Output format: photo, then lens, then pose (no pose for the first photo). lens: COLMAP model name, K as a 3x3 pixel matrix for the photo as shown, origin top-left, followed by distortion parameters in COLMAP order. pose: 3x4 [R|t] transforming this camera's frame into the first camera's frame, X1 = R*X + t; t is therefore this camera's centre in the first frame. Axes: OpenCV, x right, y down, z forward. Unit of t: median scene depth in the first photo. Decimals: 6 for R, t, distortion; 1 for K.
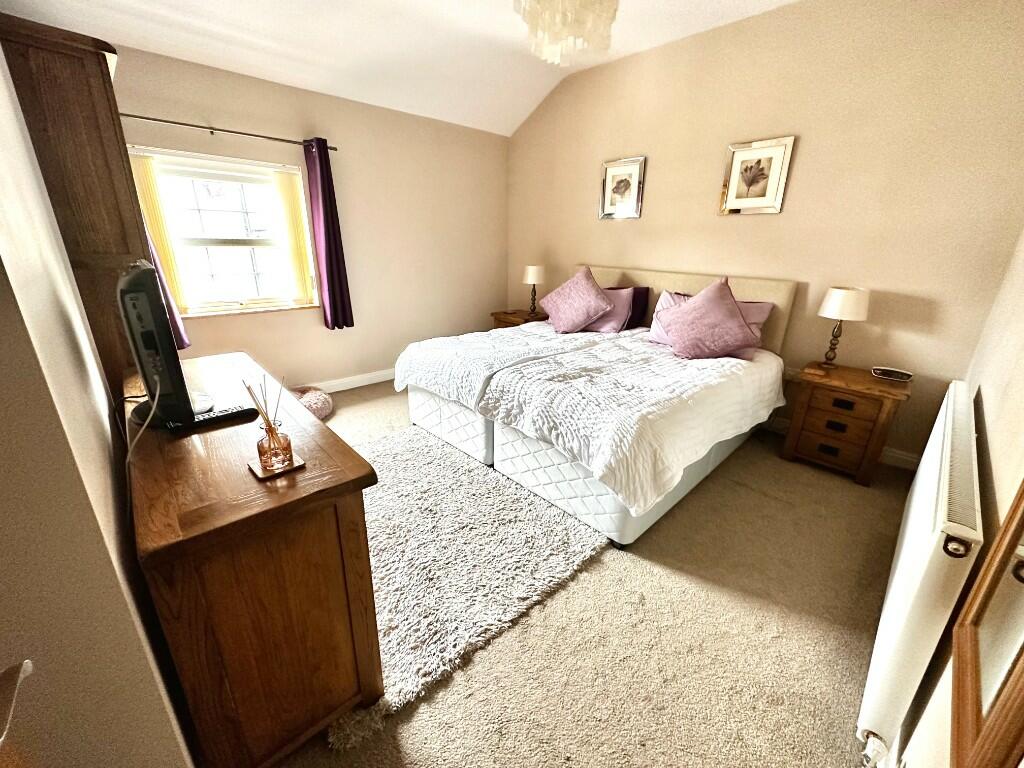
lens RADIAL K [[408.2, 0, 514.3], [0, 408.2, 383.0], [0, 0, 1]] dist [-0.002769, 0.000642]
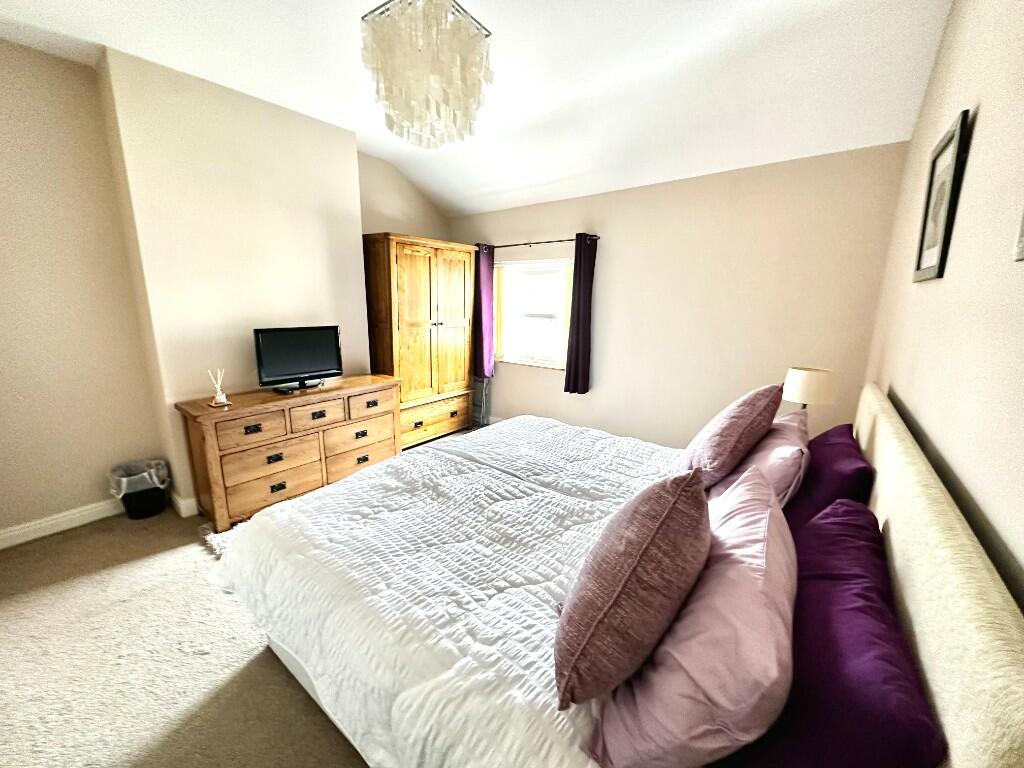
lens RADIAL K [[408.2, 0, 514.4], [0, 408.2, 384.0], [0, 0, 1]] dist [-0.002769, 0.000642]
pose [[0.148125, 0.190457, -0.970456, 0.906527], [-0.333347, 0.933473, 0.132319, -0.366104], [0.931095, 0.303899, 0.201759, 0.907850]]
